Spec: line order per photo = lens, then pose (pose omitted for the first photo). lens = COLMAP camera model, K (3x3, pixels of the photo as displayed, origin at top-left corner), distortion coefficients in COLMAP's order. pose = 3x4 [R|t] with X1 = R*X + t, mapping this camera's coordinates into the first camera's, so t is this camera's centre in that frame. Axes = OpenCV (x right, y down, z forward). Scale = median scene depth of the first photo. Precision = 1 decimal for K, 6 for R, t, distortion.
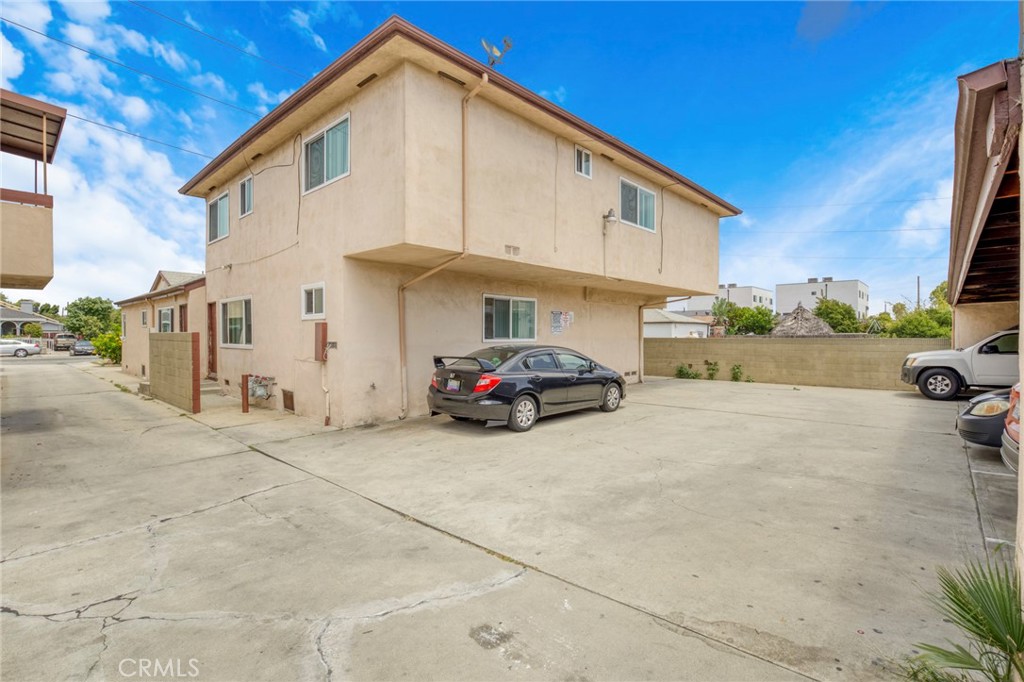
lens RADIAL K [[479.0, 0, 517.9], [0, 479.0, 340.0], [0, 0, 1]] dist [-0.035400, 0.007733]
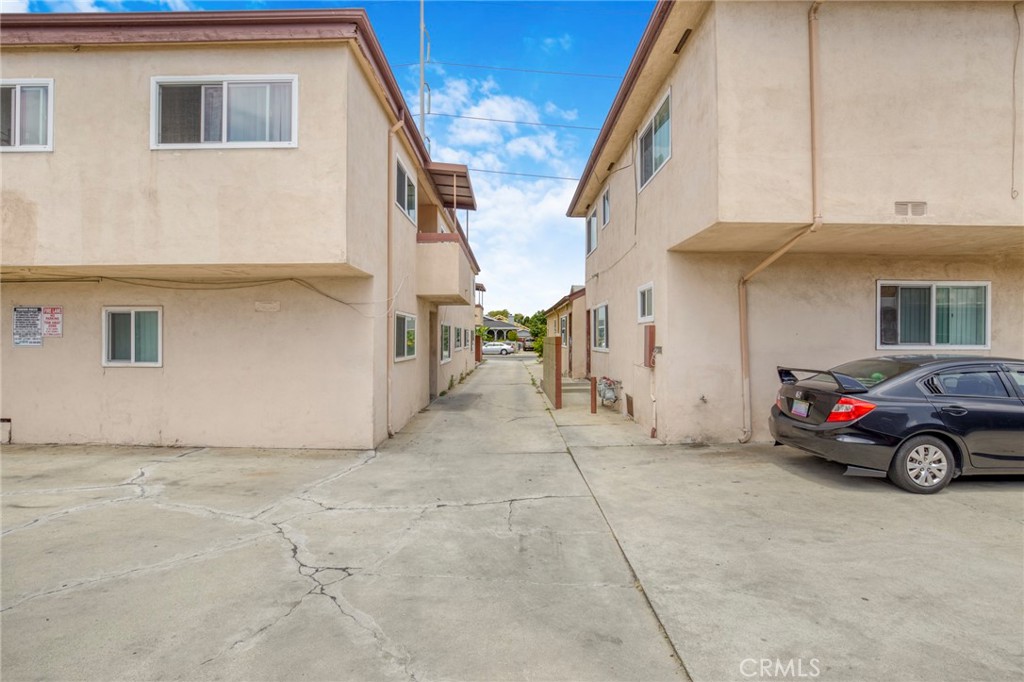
lens RADIAL K [[479.0, 0, 517.9], [0, 479.0, 340.0], [0, 0, 1]] dist [-0.035400, 0.007733]
pose [[0.677932, 0.002194, -0.735121, 0.104303], [-0.009872, 0.999933, -0.006121, -0.000069], [0.735058, 0.011407, 0.677908, 0.201089]]
